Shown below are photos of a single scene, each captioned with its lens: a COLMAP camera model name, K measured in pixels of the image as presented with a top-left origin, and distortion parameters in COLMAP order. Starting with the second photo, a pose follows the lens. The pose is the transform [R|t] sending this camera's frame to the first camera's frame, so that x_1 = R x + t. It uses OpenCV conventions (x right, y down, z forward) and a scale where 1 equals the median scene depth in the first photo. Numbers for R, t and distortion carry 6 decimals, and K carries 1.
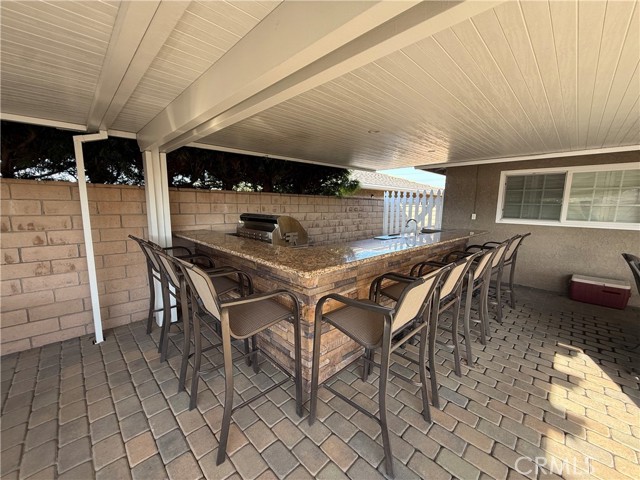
lens RADIAL K [[252.7, 0, 322.3], [0, 252.7, 238.8], [0, 0, 1]] dist [-0.003409, 0.000241]
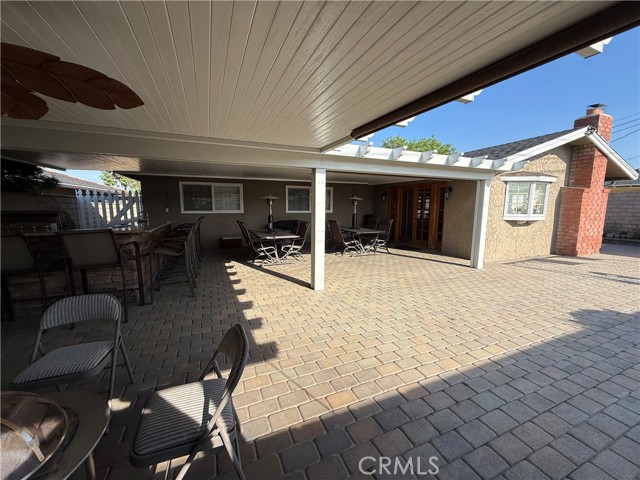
lens RADIAL K [[252.7, 0, 318.9], [0, 252.7, 237.7], [0, 0, 1]] dist [-0.003409, 0.000241]
pose [[0.368299, -0.130091, 0.920561, -0.467391], [0.127683, 0.987857, 0.088518, 0.055662], [-0.920898, 0.084939, 0.380437, -0.385977]]
